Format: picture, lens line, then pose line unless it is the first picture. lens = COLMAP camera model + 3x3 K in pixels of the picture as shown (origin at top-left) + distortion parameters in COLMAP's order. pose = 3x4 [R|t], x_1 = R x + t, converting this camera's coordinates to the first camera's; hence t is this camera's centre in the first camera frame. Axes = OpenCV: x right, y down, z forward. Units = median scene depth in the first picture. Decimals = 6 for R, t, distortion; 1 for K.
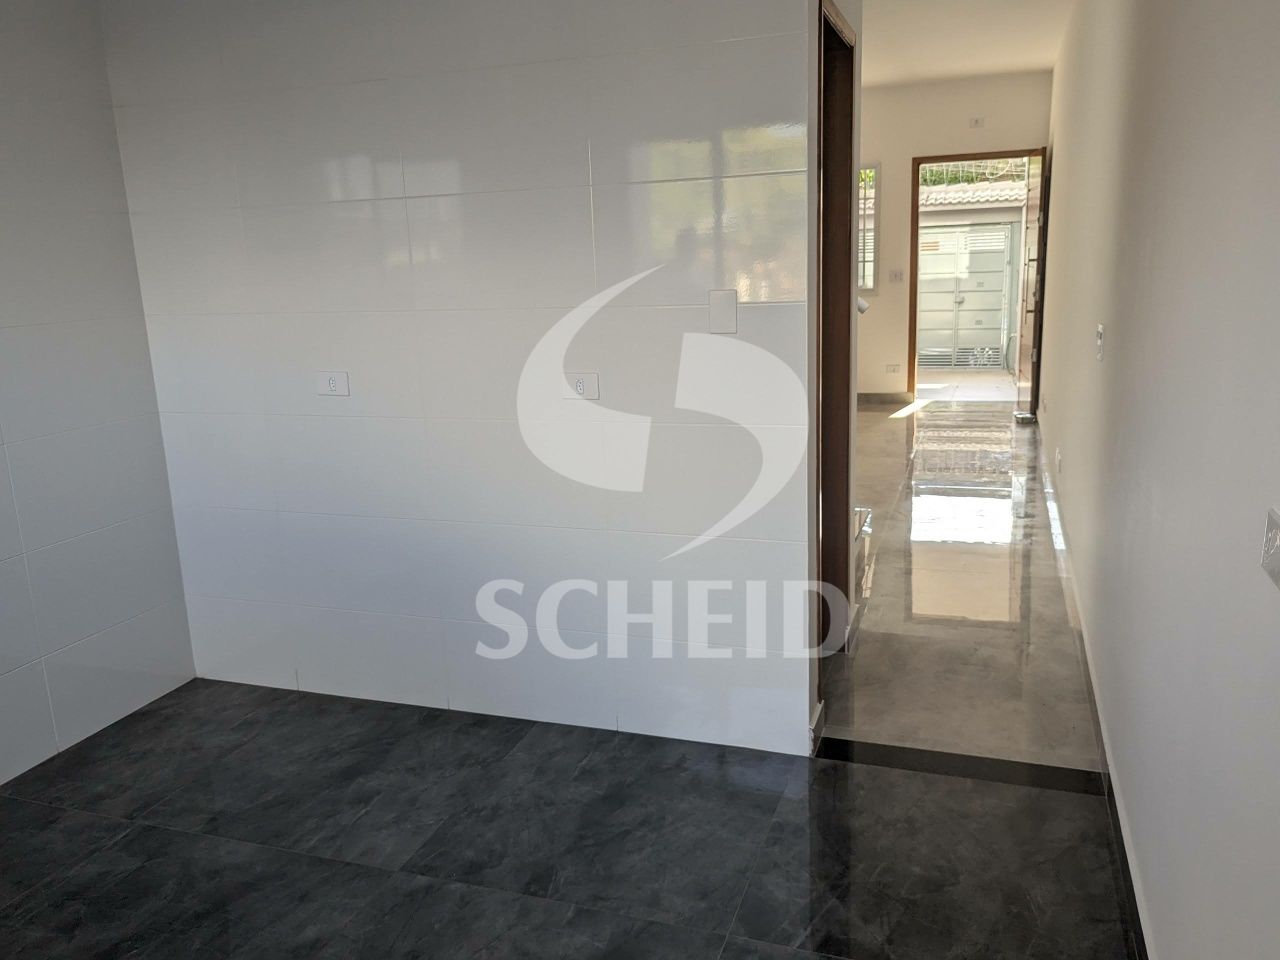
lens RADIAL K [[1005.6, 0, 639.4], [0, 1005.6, 483.8], [0, 0, 1]] dist [0.042927, -0.030578]
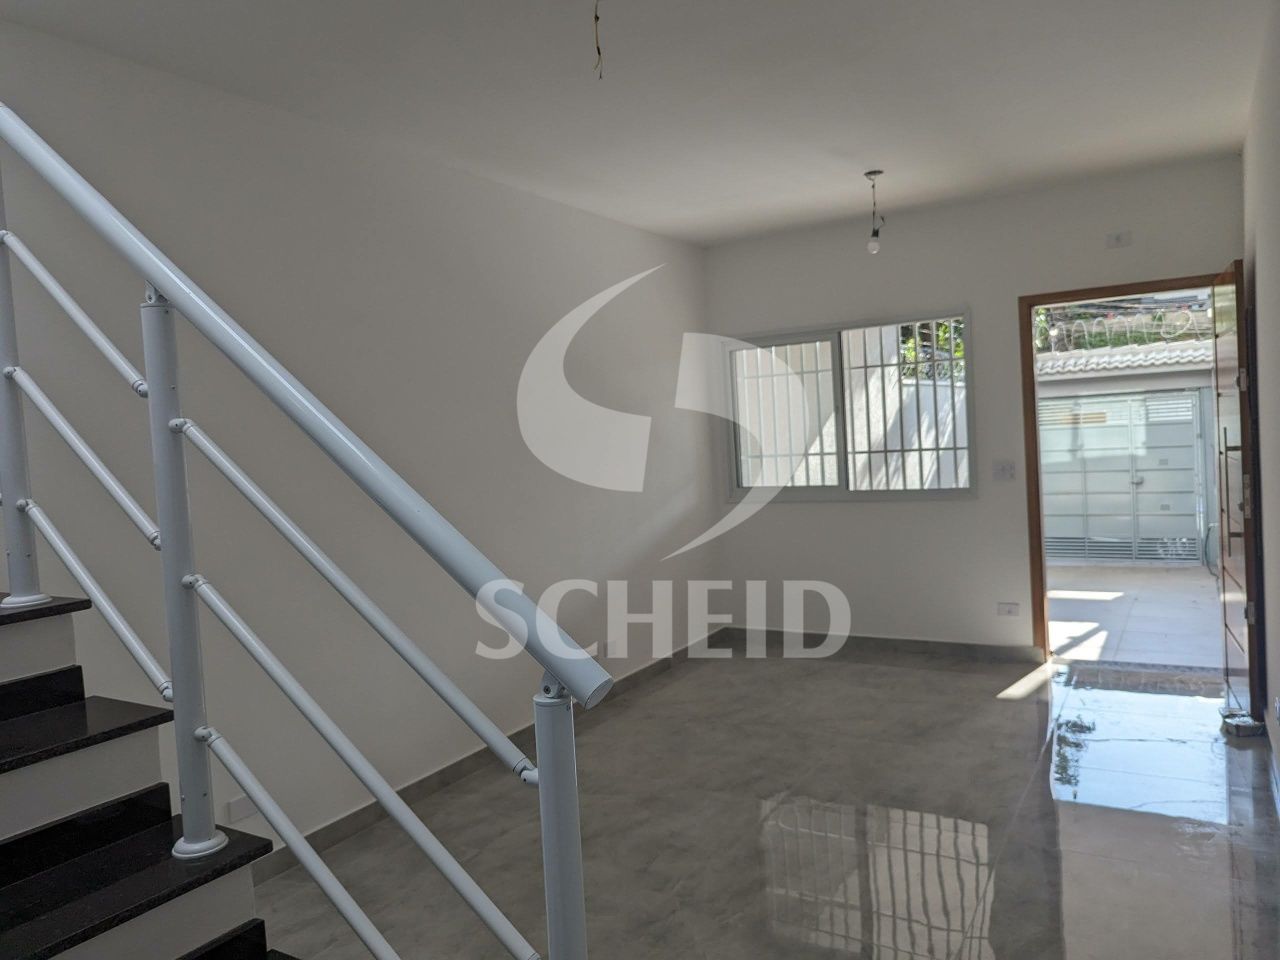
lens RADIAL K [[892.9, 0, 637.1], [0, 892.9, 474.0], [0, 0, 1]] dist [-0.006557, -0.006764]
pose [[0.974531, -0.009070, -0.224069, 0.085138], [-0.029246, 0.985507, -0.167092, -0.056039], [0.222337, 0.169390, 0.960142, 0.219891]]
